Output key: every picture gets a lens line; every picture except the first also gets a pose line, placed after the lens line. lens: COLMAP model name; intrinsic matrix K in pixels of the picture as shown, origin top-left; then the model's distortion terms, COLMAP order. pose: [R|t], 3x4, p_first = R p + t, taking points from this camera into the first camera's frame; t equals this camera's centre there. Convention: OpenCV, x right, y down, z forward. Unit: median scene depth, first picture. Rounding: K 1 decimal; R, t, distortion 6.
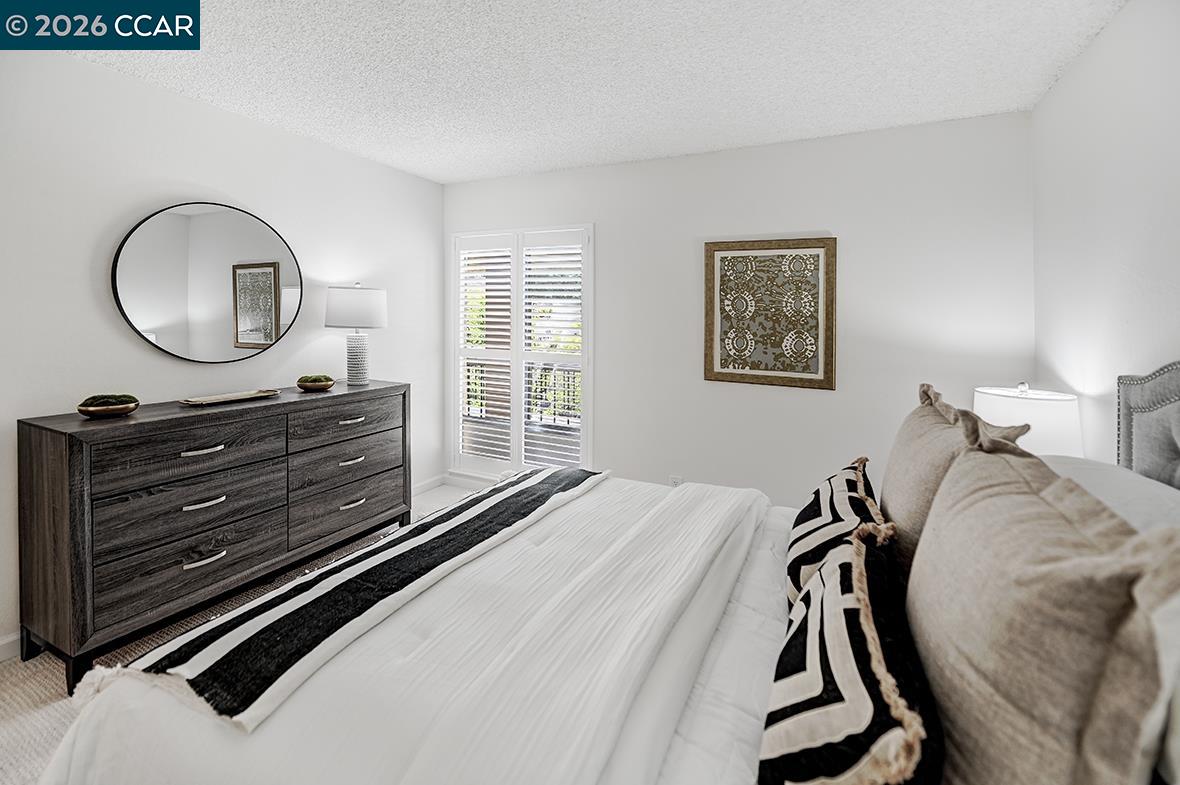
lens RADIAL K [[500.9, 0, 592.1], [0, 500.9, 396.0], [0, 0, 1]] dist [-0.013355, 0.000107]
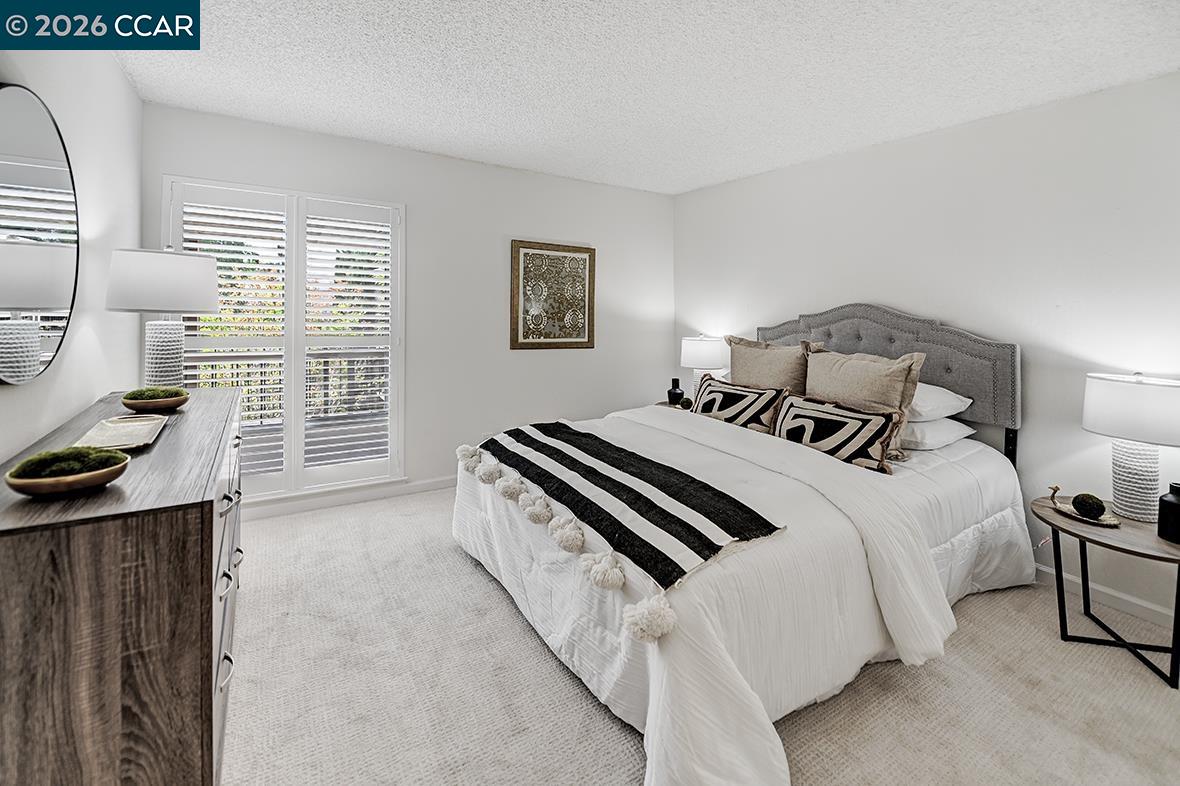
lens RADIAL K [[482.8, 0, 589.9], [0, 482.8, 394.2], [0, 0, 1]] dist [-0.001799, -0.000108]
pose [[0.542080, -0.152241, 0.826421, -0.775584], [0.118601, 0.987469, 0.104113, -0.027224], [-0.831915, 0.041577, 0.553343, 0.191358]]
